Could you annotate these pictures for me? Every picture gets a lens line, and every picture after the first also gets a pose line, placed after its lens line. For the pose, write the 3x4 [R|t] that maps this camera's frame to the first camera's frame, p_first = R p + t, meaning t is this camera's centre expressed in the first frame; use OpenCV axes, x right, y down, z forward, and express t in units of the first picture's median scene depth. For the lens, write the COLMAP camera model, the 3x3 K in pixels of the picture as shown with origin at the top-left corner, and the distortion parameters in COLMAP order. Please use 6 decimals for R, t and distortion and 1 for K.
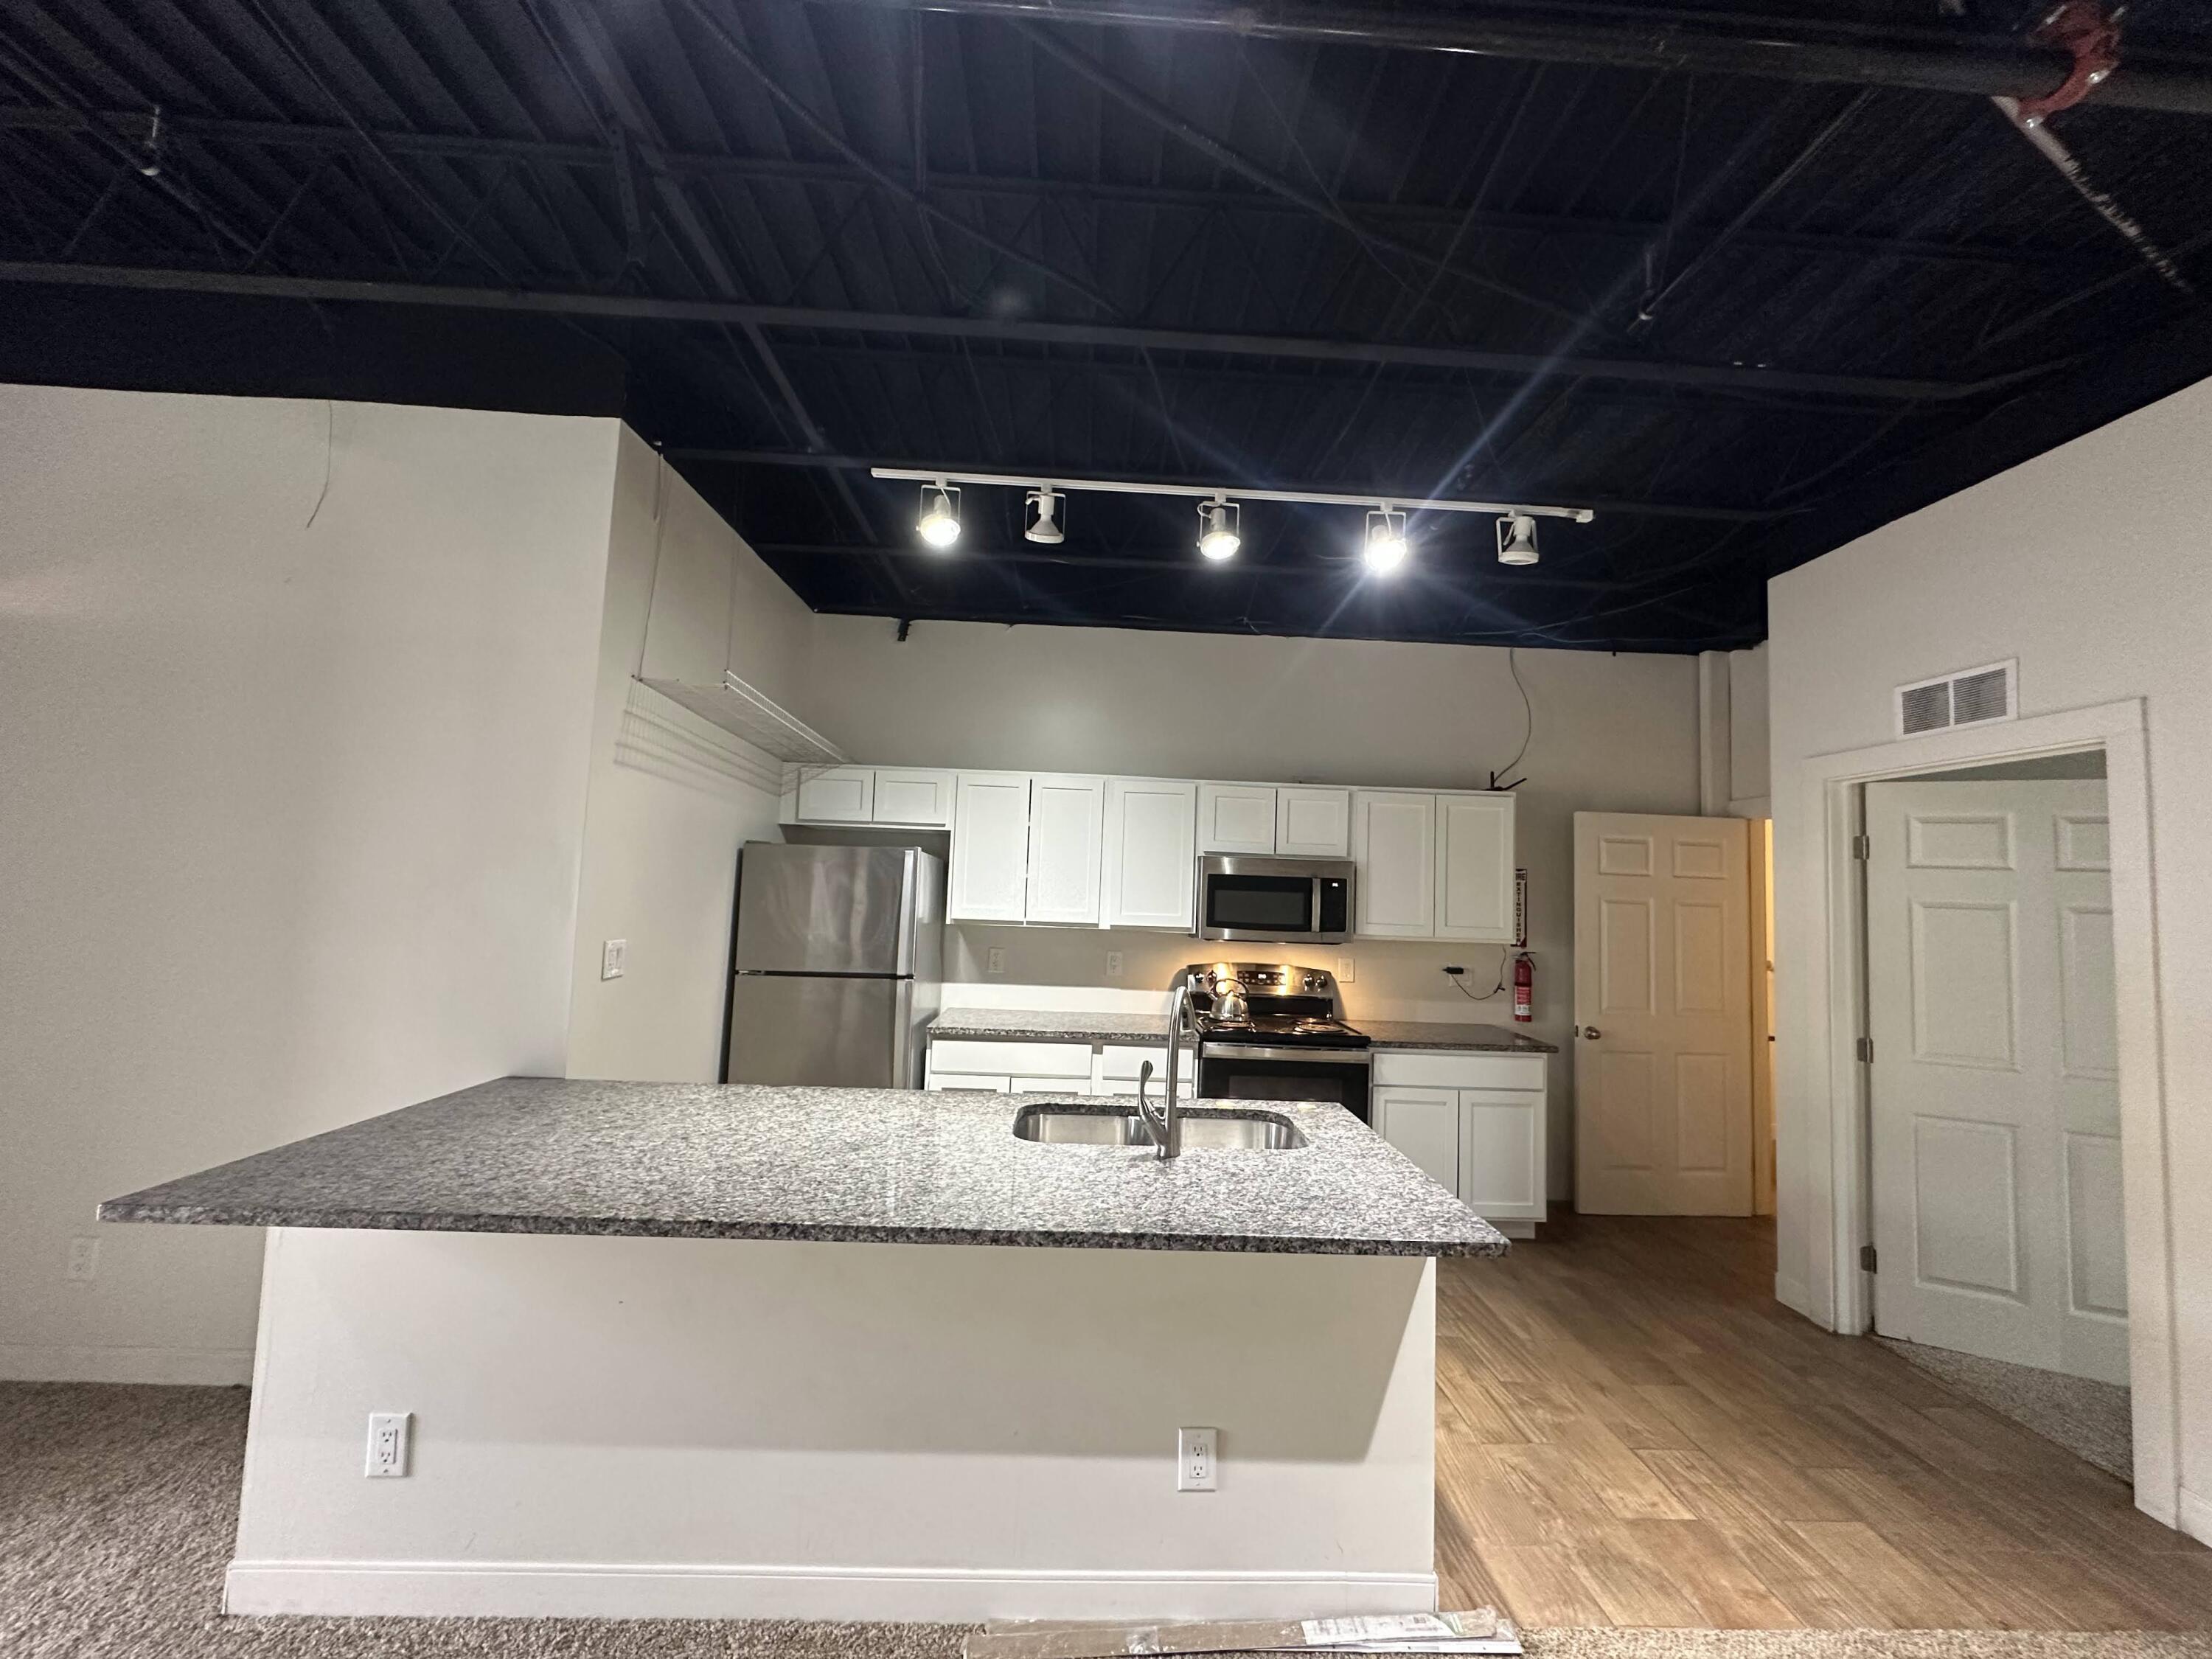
lens RADIAL K [[879.5, 0, 1109.0], [0, 879.5, 832.3], [0, 0, 1]] dist [0.000352, -0.000007]
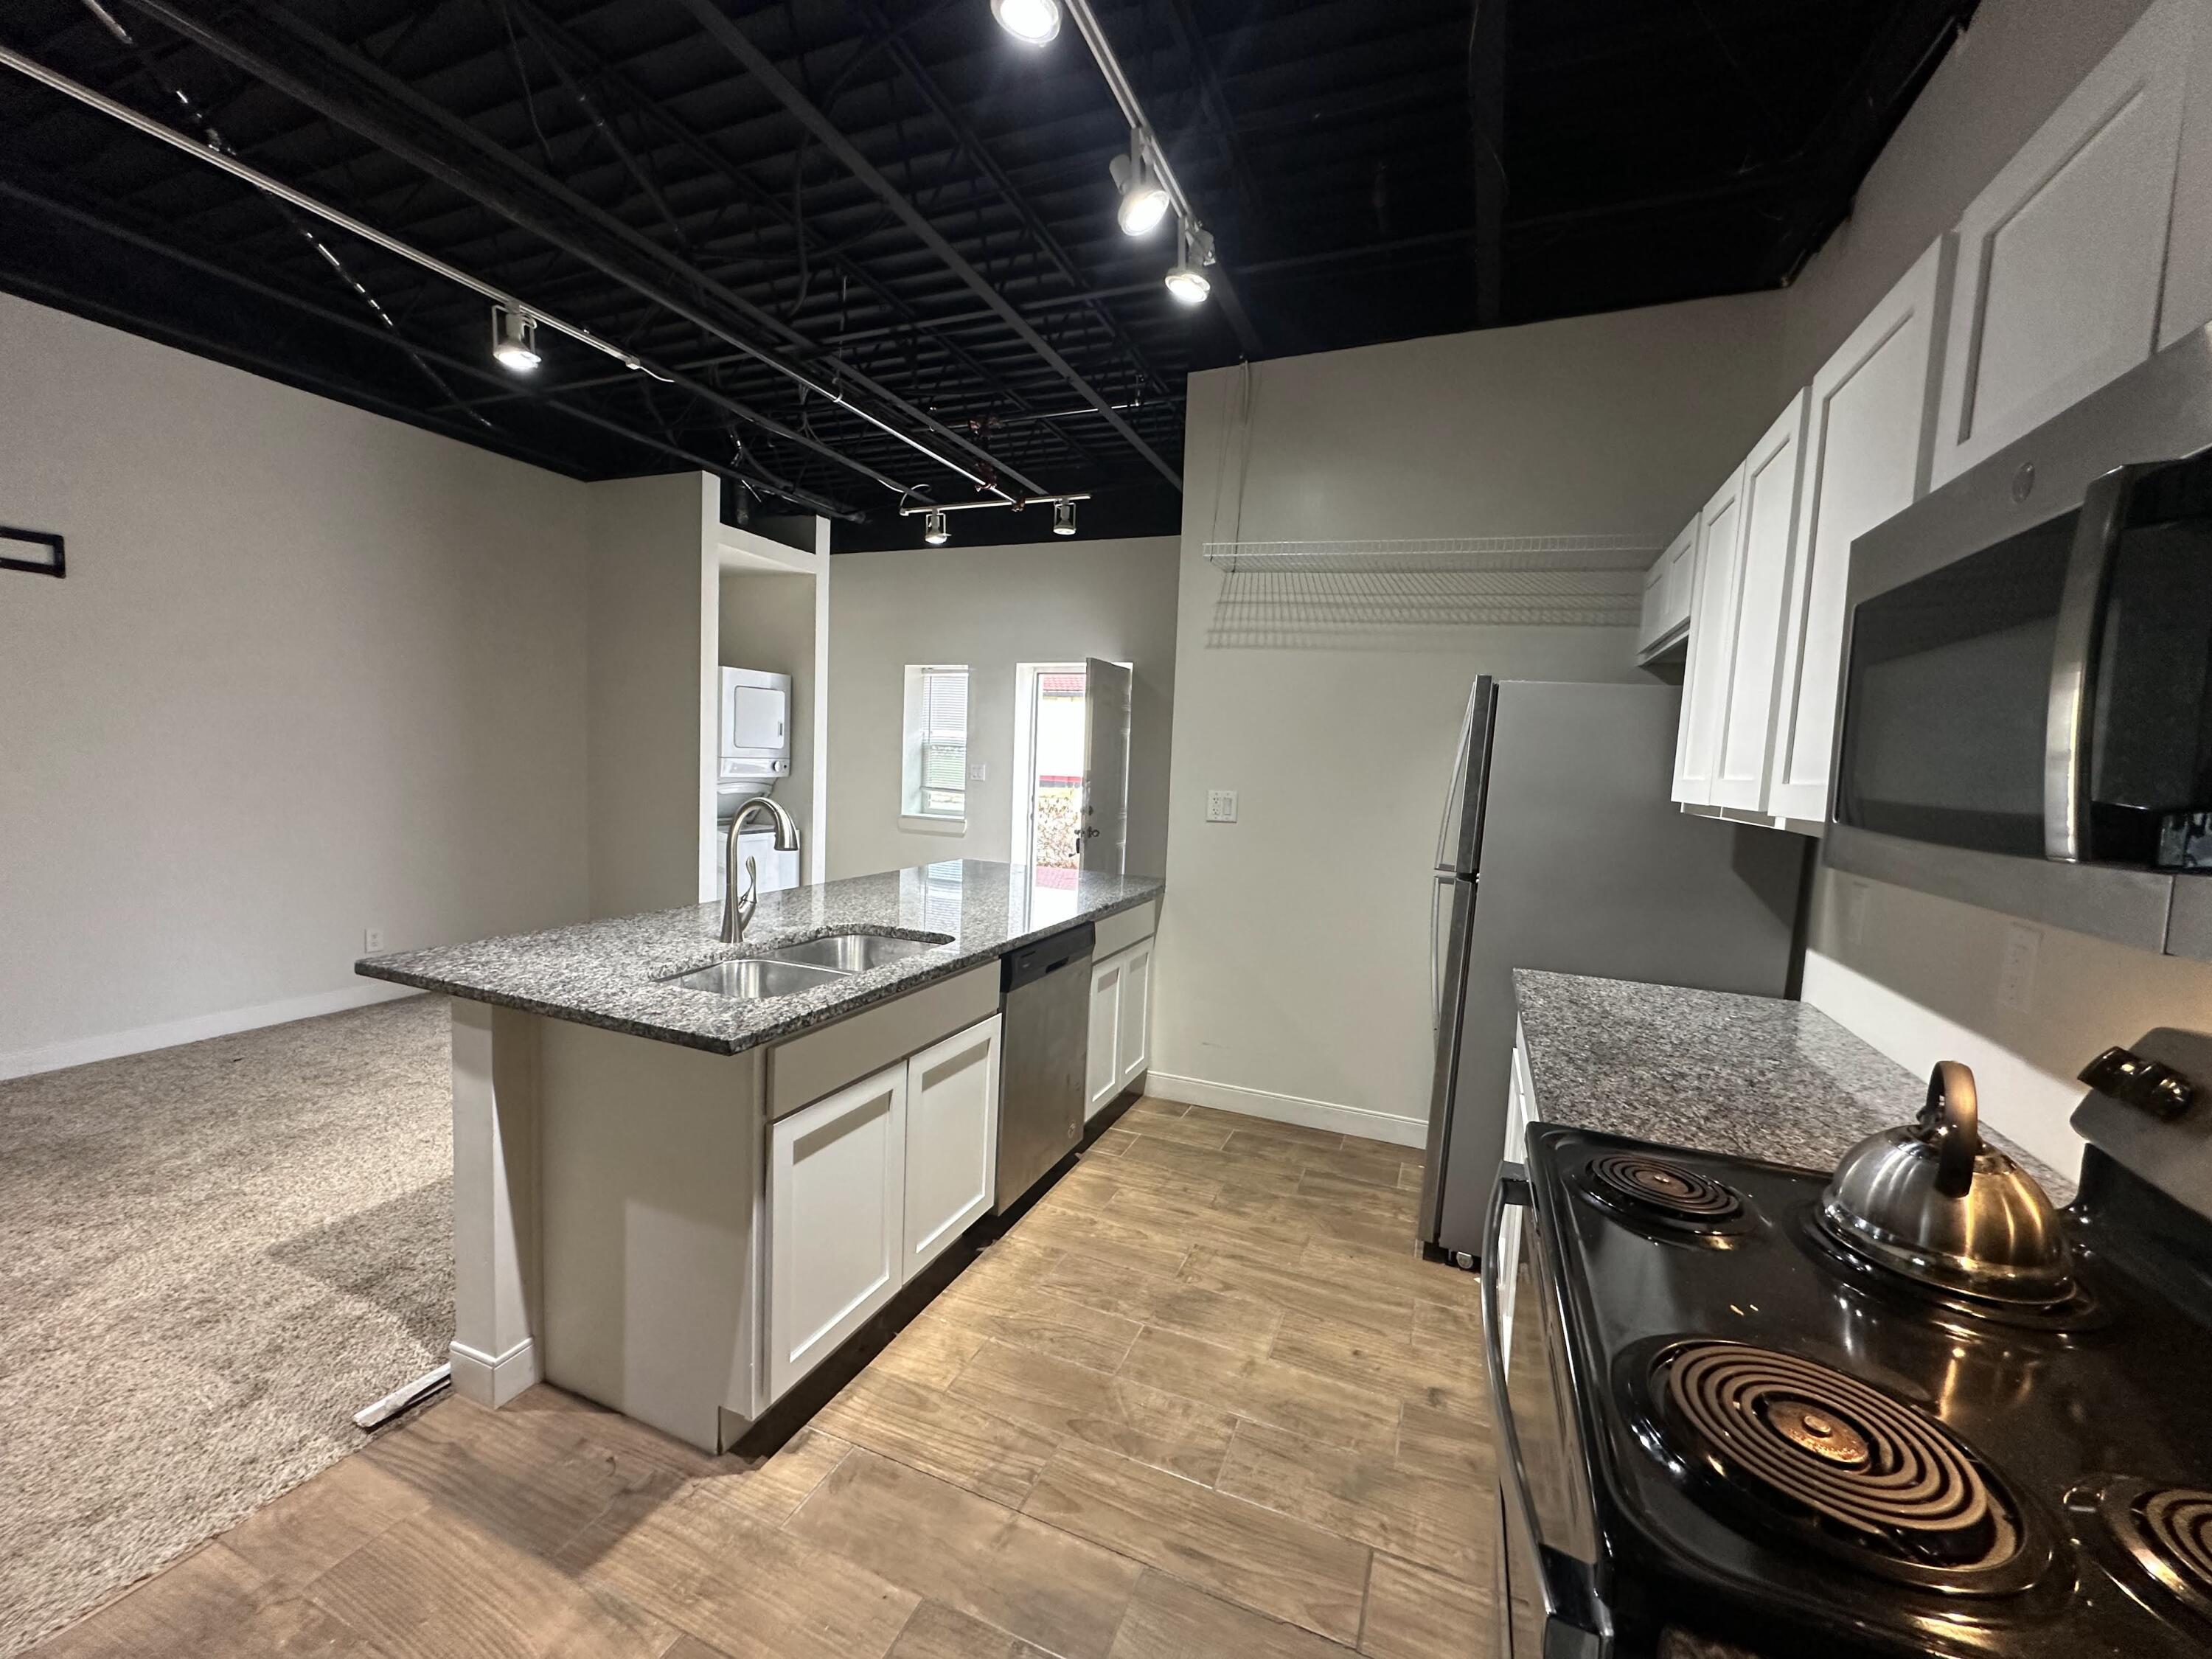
lens RADIAL K [[880.5, 0, 1104.6], [0, 880.5, 830.1], [0, 0, 1]] dist [0.000147, 0.000327]
pose [[-0.406162, 0.019228, -0.913599, 0.421777], [0.006242, 0.999814, 0.018267, 0.102355], [0.913780, 0.001717, -0.406206, 0.899041]]
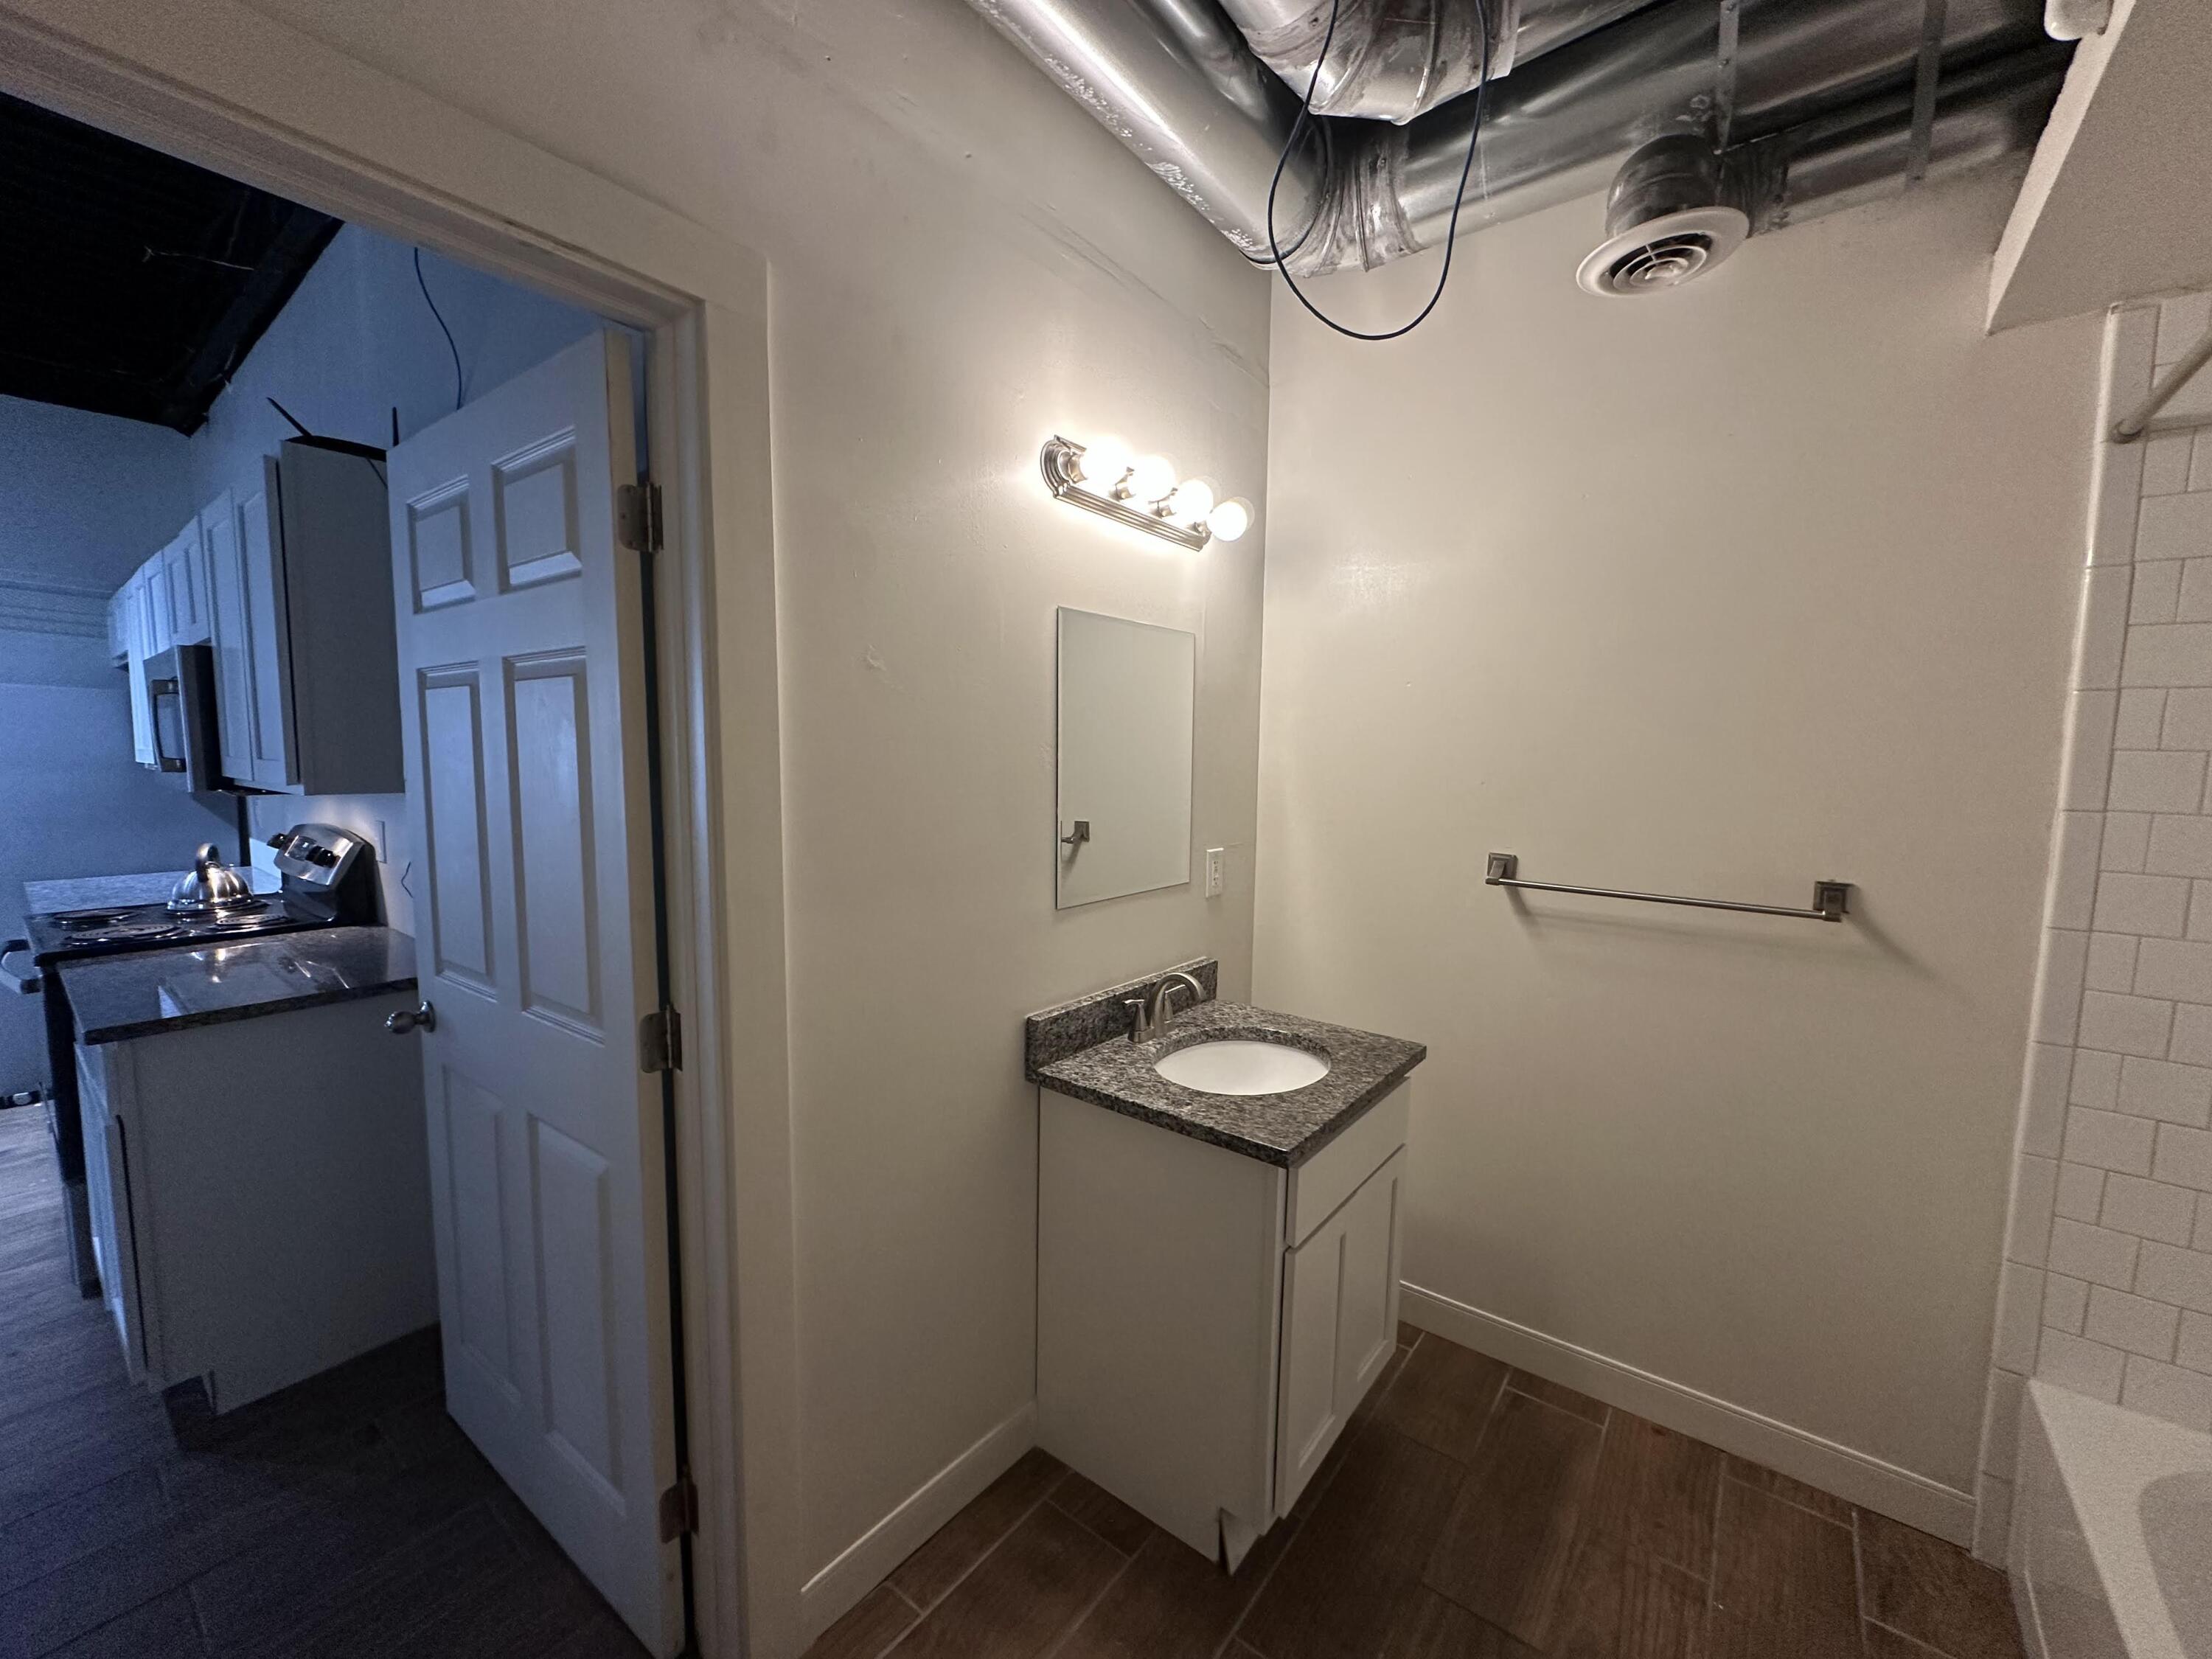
lens RADIAL K [[880.5, 0, 1104.6], [0, 880.5, 830.1], [0, 0, 1]] dist [0.000147, 0.000327]
pose [[0.778029, 0.035252, -0.627239, 1.069025], [0.057988, 0.990132, 0.127576, 0.108482], [0.625547, -0.135630, 0.768307, 0.913622]]
